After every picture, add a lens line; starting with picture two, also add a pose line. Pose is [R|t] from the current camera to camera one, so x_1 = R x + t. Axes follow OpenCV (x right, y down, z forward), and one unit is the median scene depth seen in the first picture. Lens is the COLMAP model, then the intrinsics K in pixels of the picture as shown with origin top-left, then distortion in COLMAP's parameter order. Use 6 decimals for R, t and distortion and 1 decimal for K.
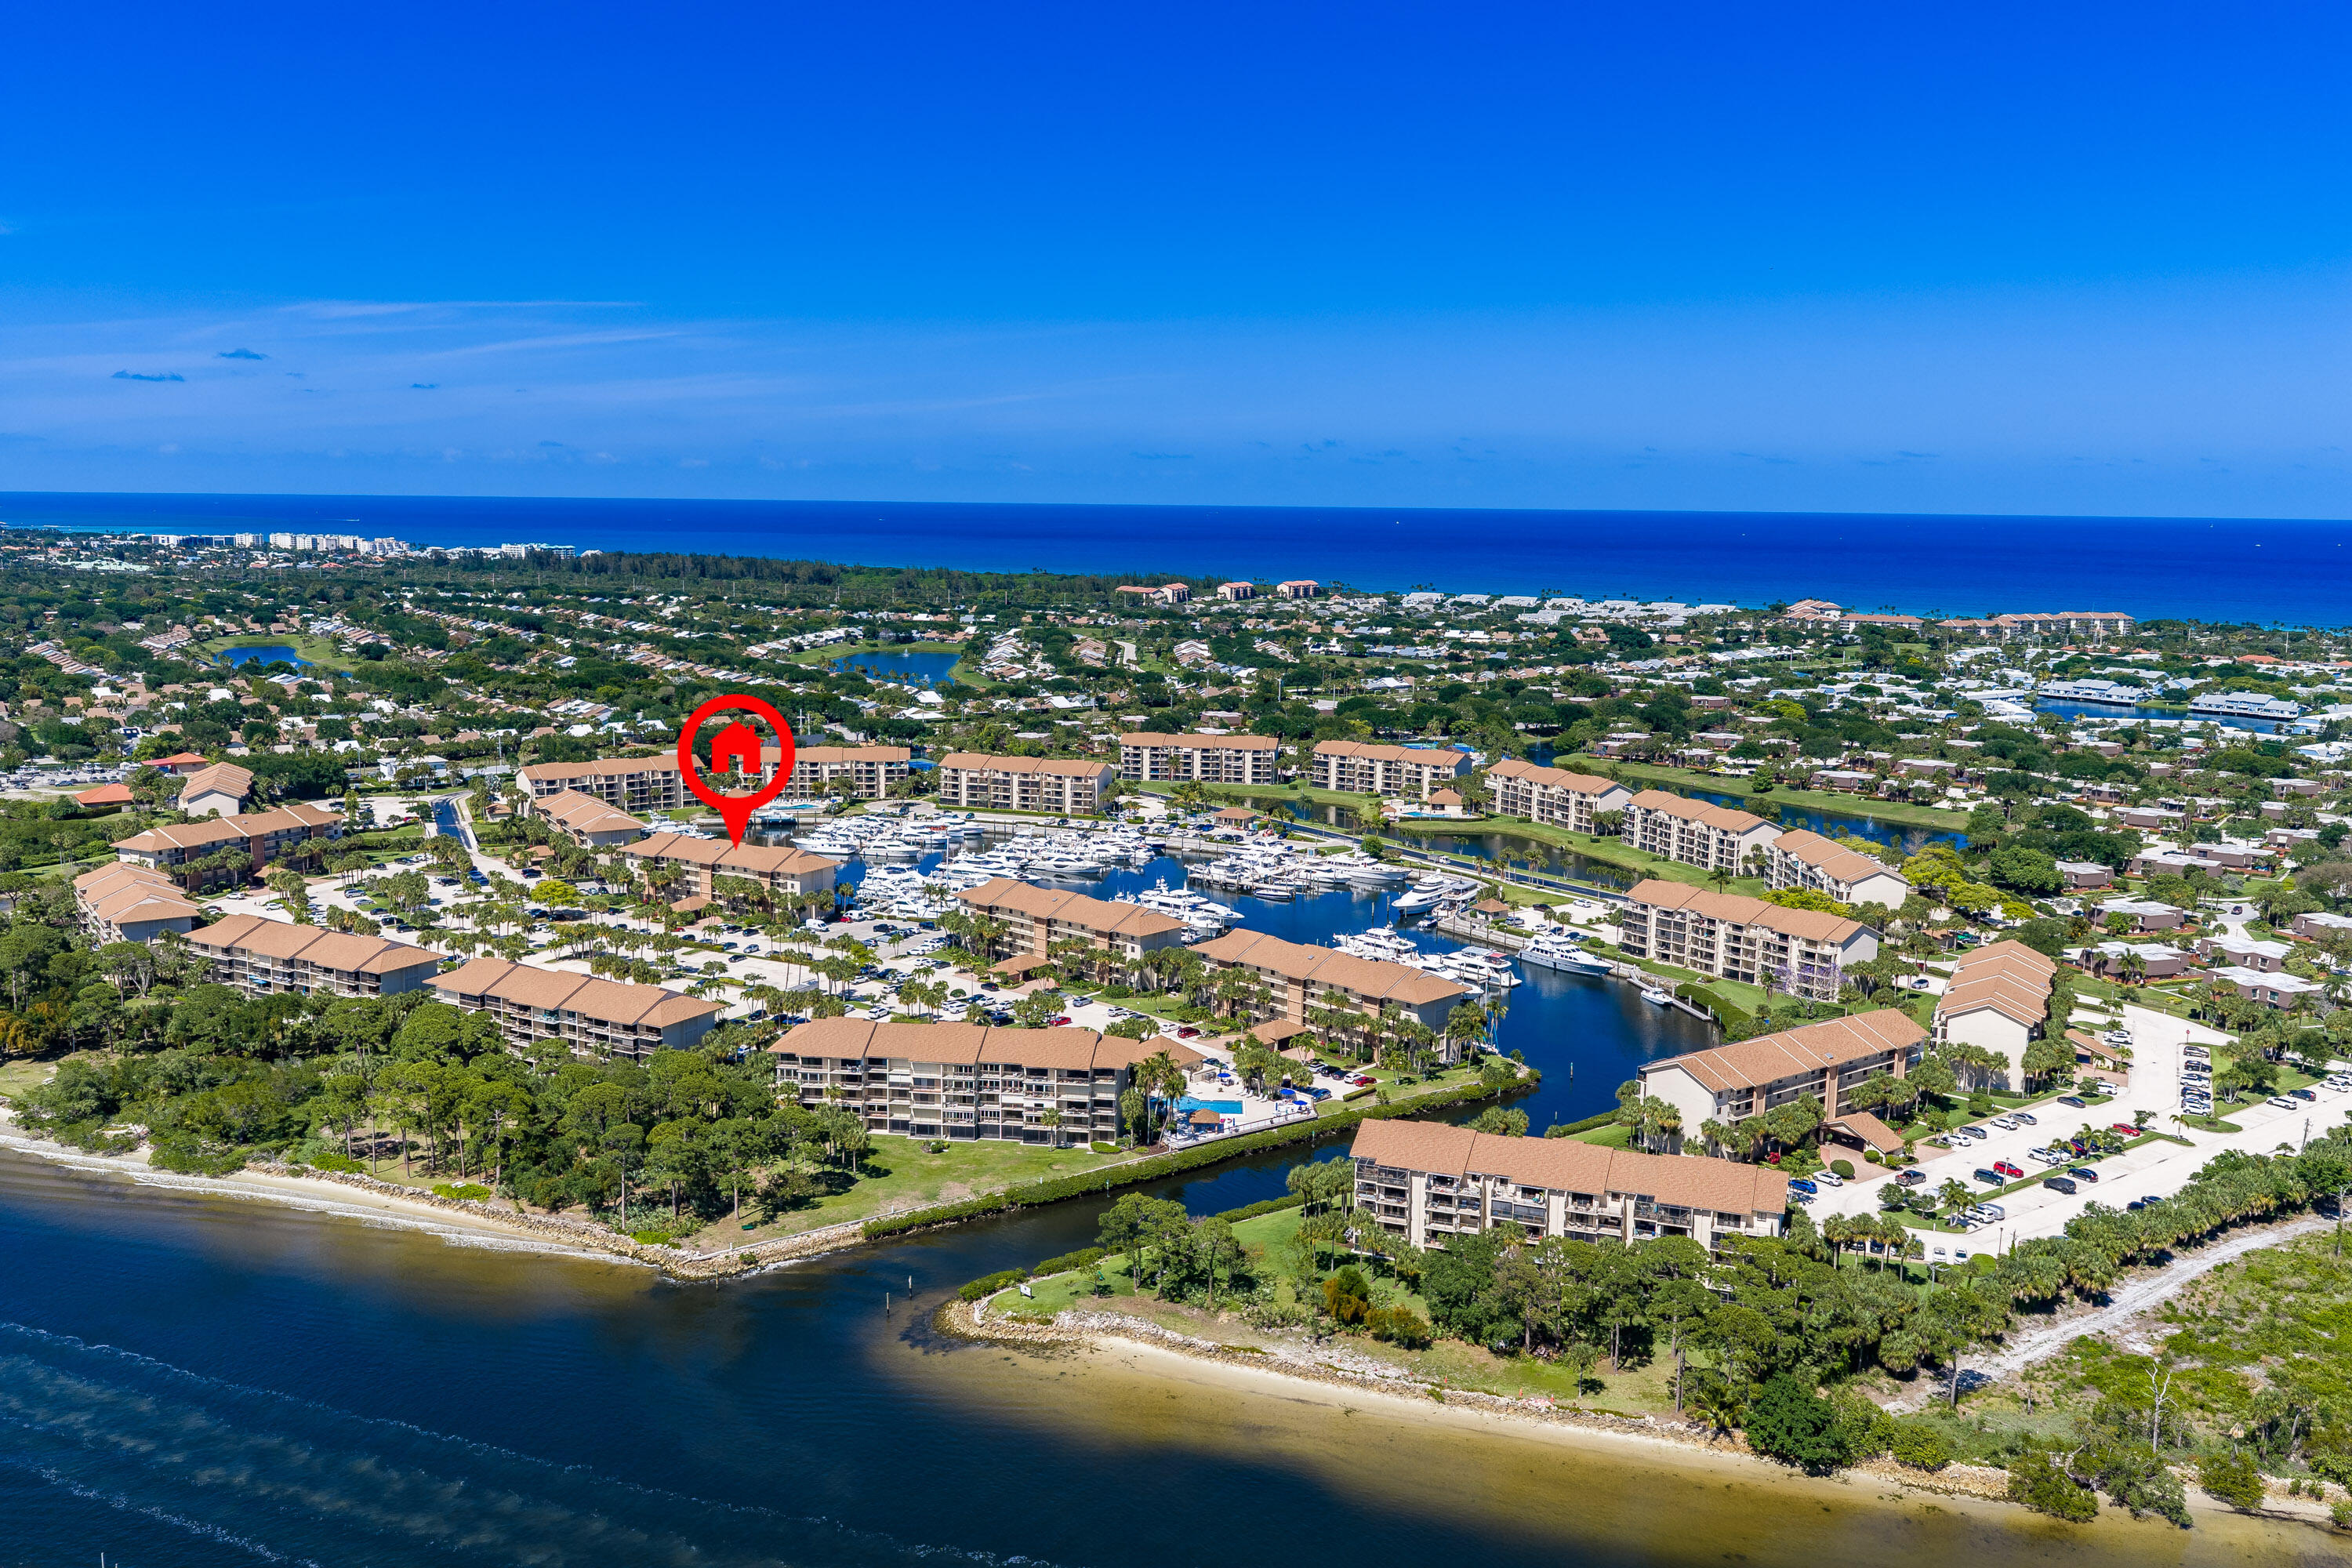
lens RADIAL K [[1943.9, 0, 1179.8], [0, 1943.9, 786.8], [0, 0, 1]] dist [0.020682, -0.033330]
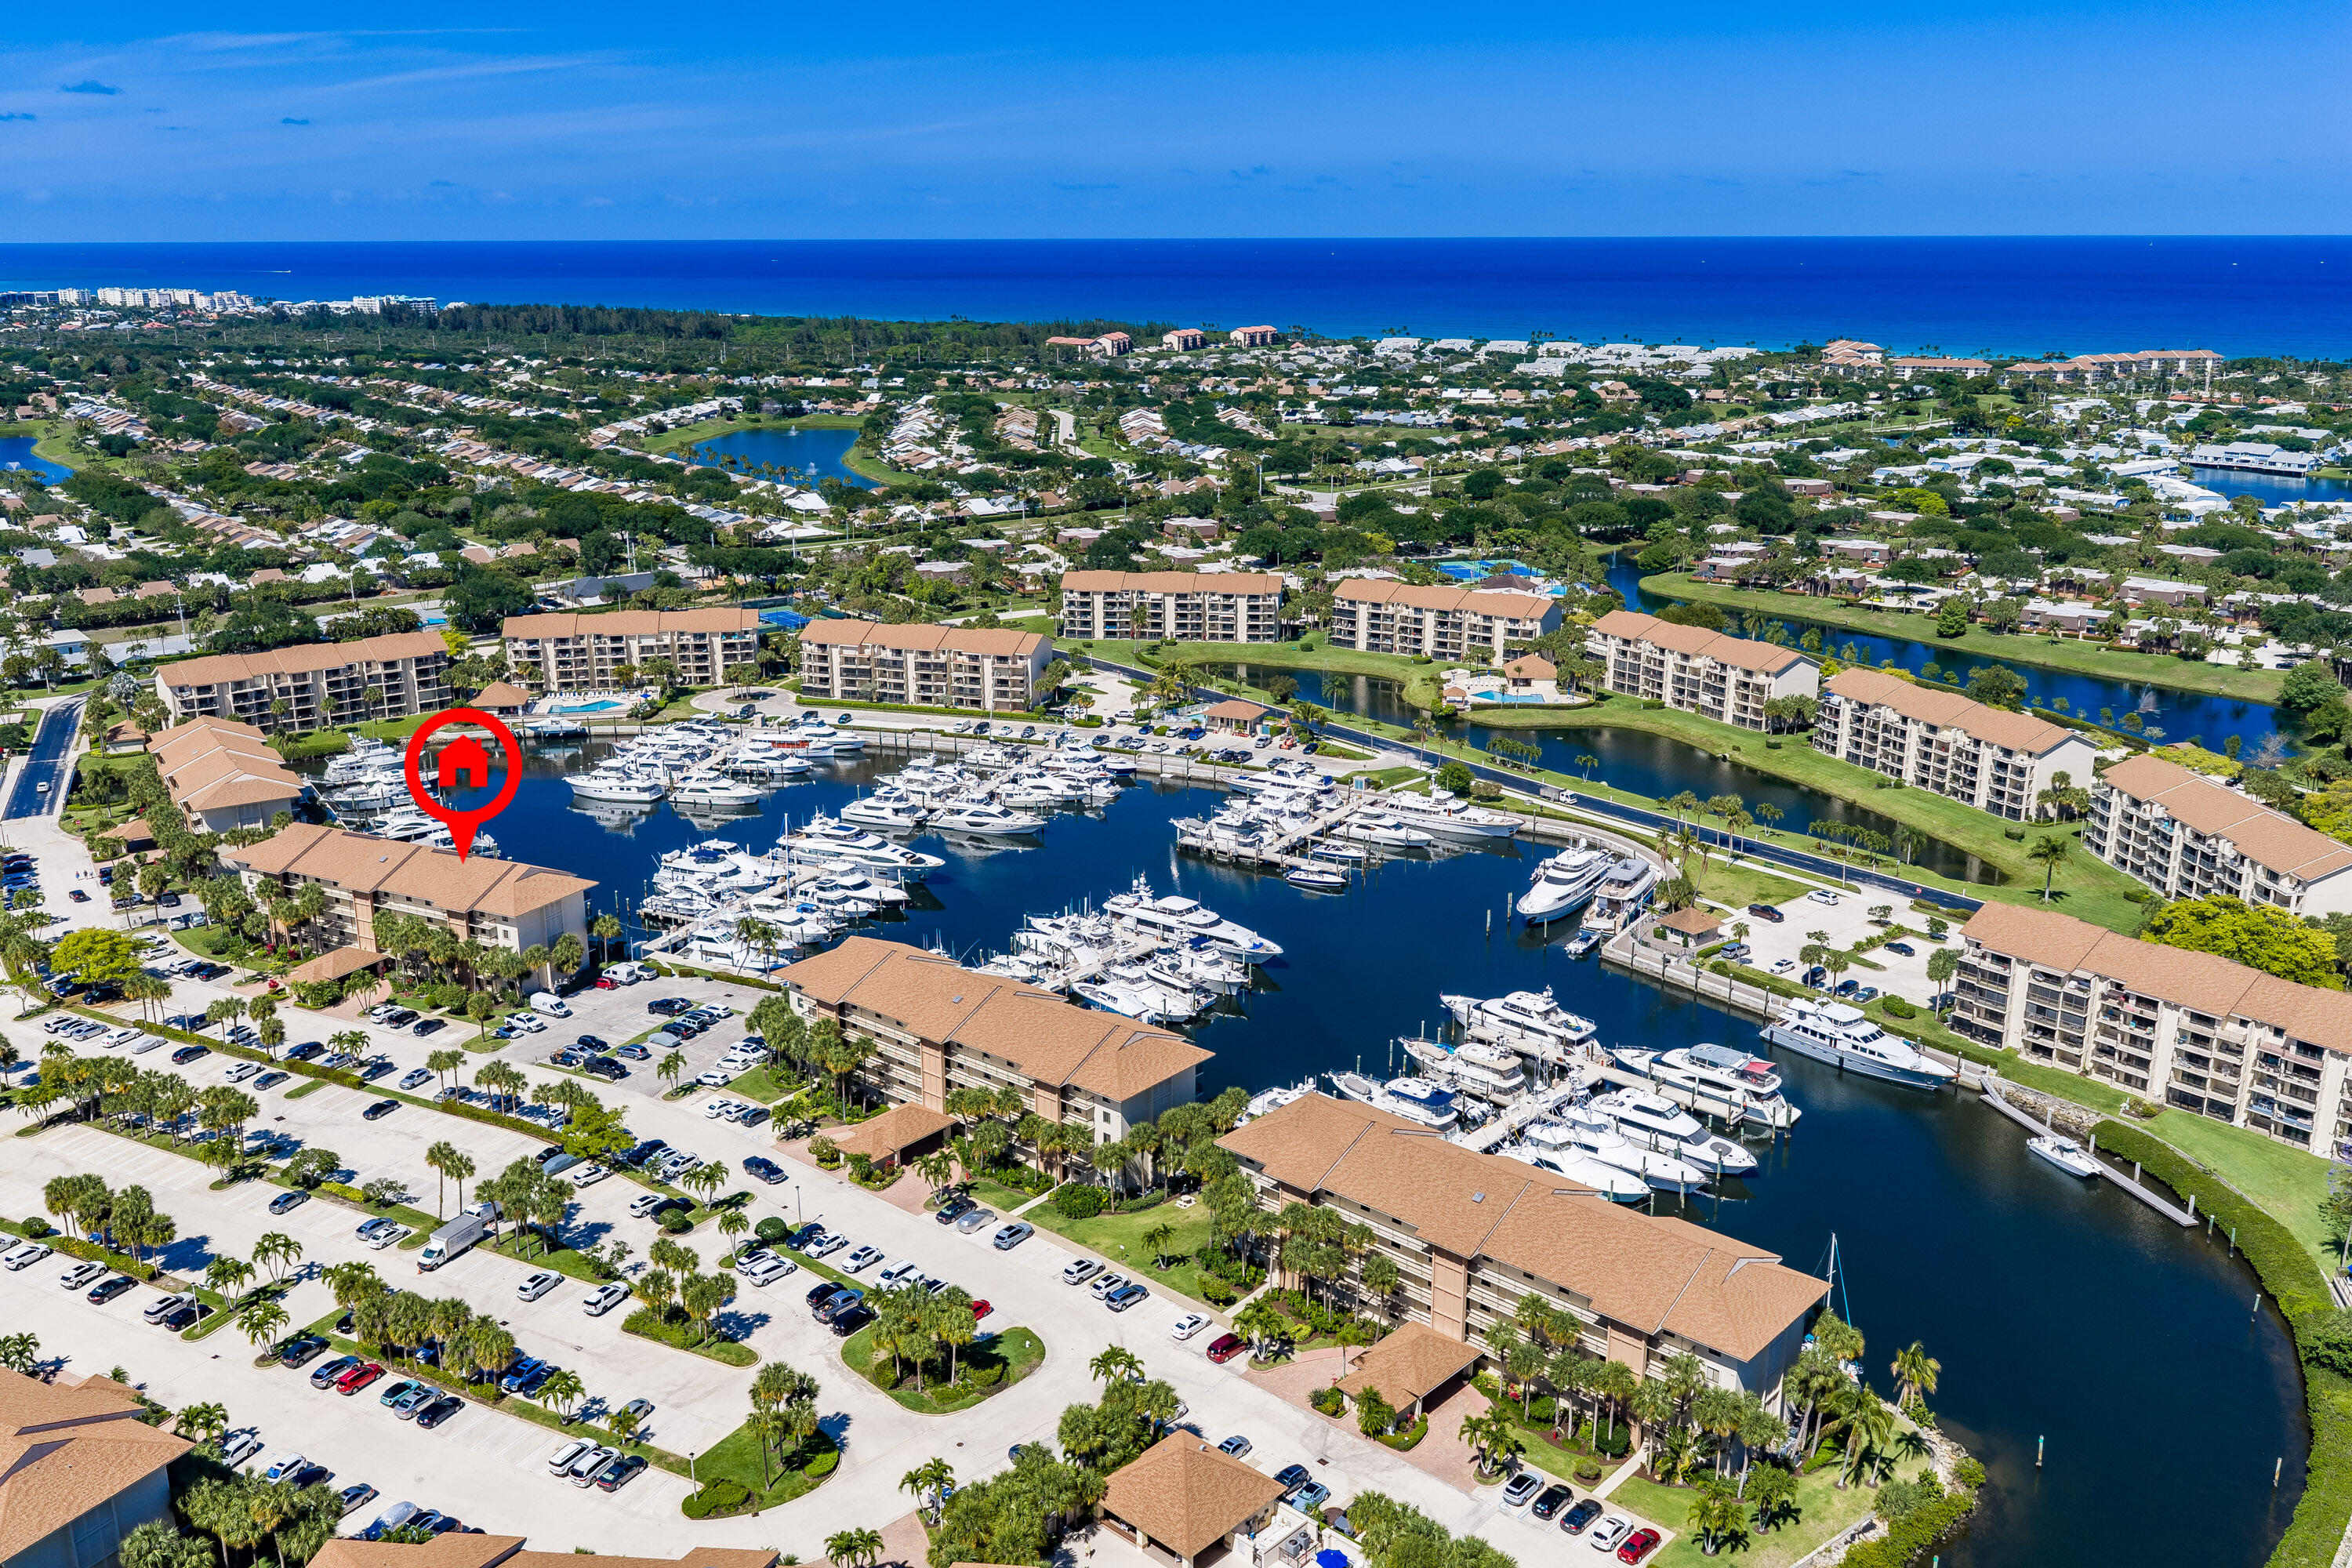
lens RADIAL K [[1943.9, 0, 1180.1], [0, 1943.9, 781.3], [0, 0, 1]] dist [0.020682, -0.033330]
pose [[0.999254, -0.024364, 0.029960, -0.011281], [0.020333, 0.991541, 0.128189, -0.046526], [-0.032830, -0.127485, 0.991297, 0.309661]]
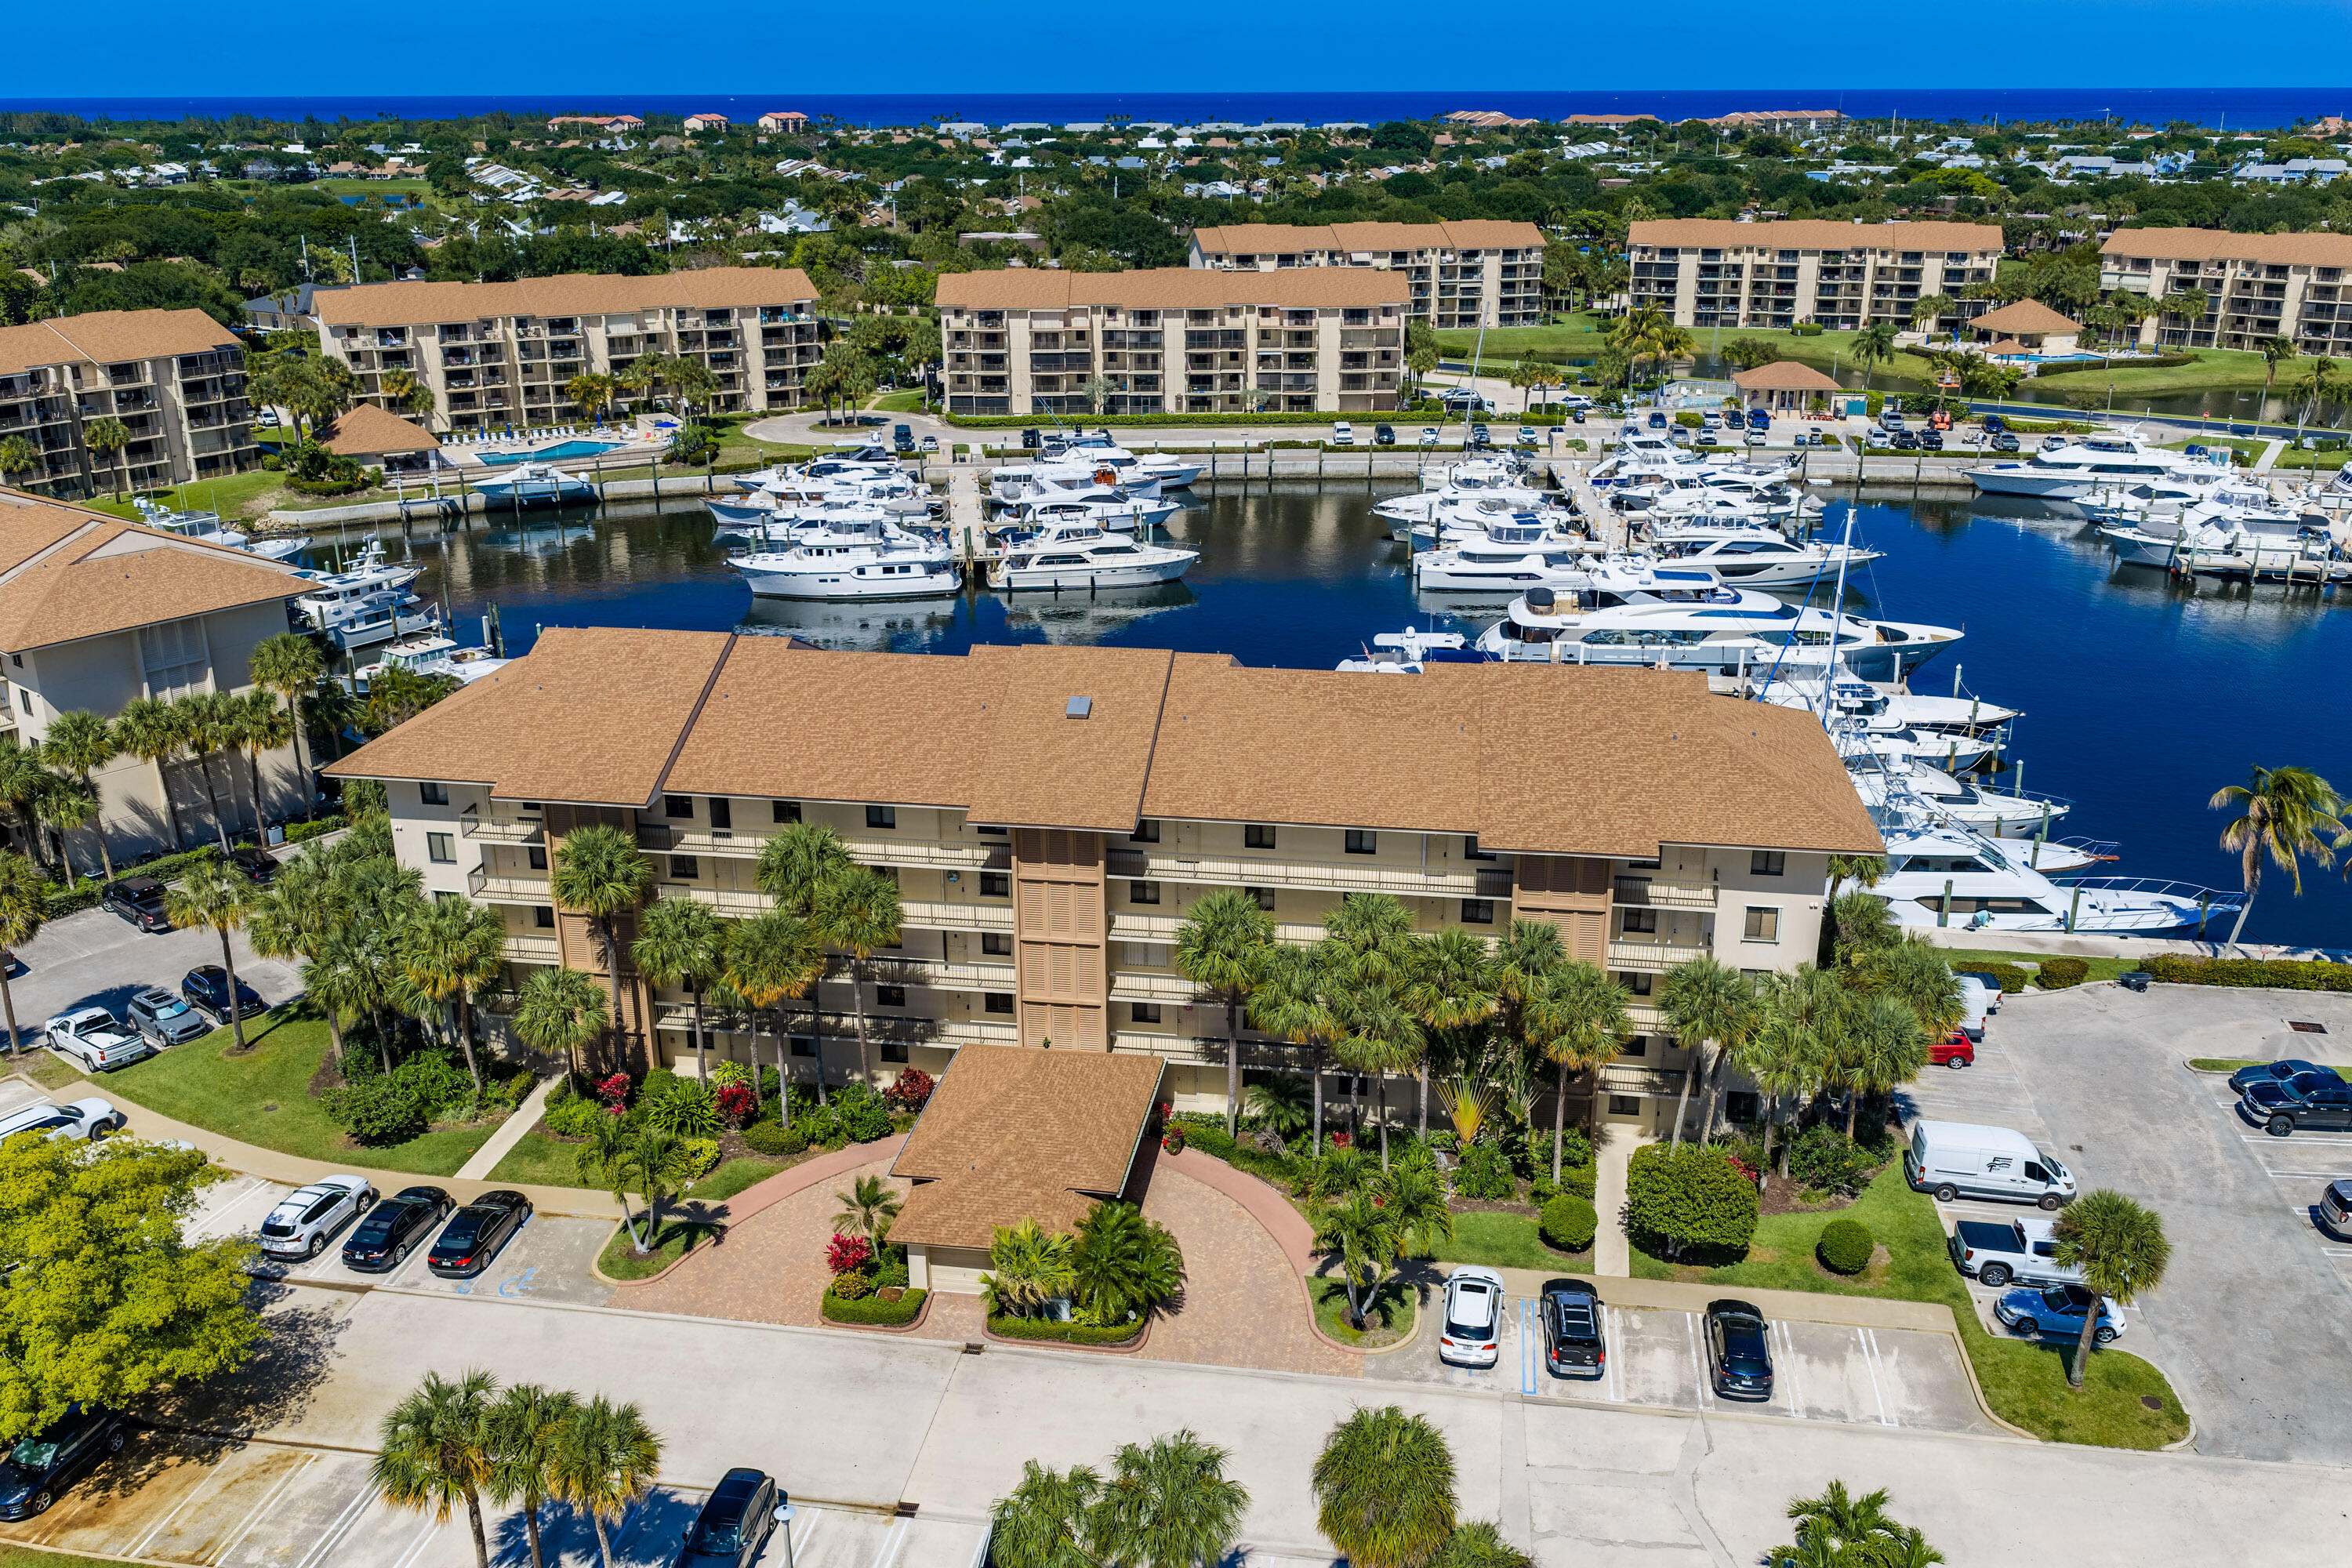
lens RADIAL K [[1943.9, 0, 1179.6], [0, 1943.9, 780.6], [0, 0, 1]] dist [0.020682, -0.033330]
pose [[0.937886, -0.132036, 0.320837, -0.210181], [0.067284, 0.976416, 0.205144, 0.004117], [-0.340357, -0.170815, 0.924651, 0.636380]]
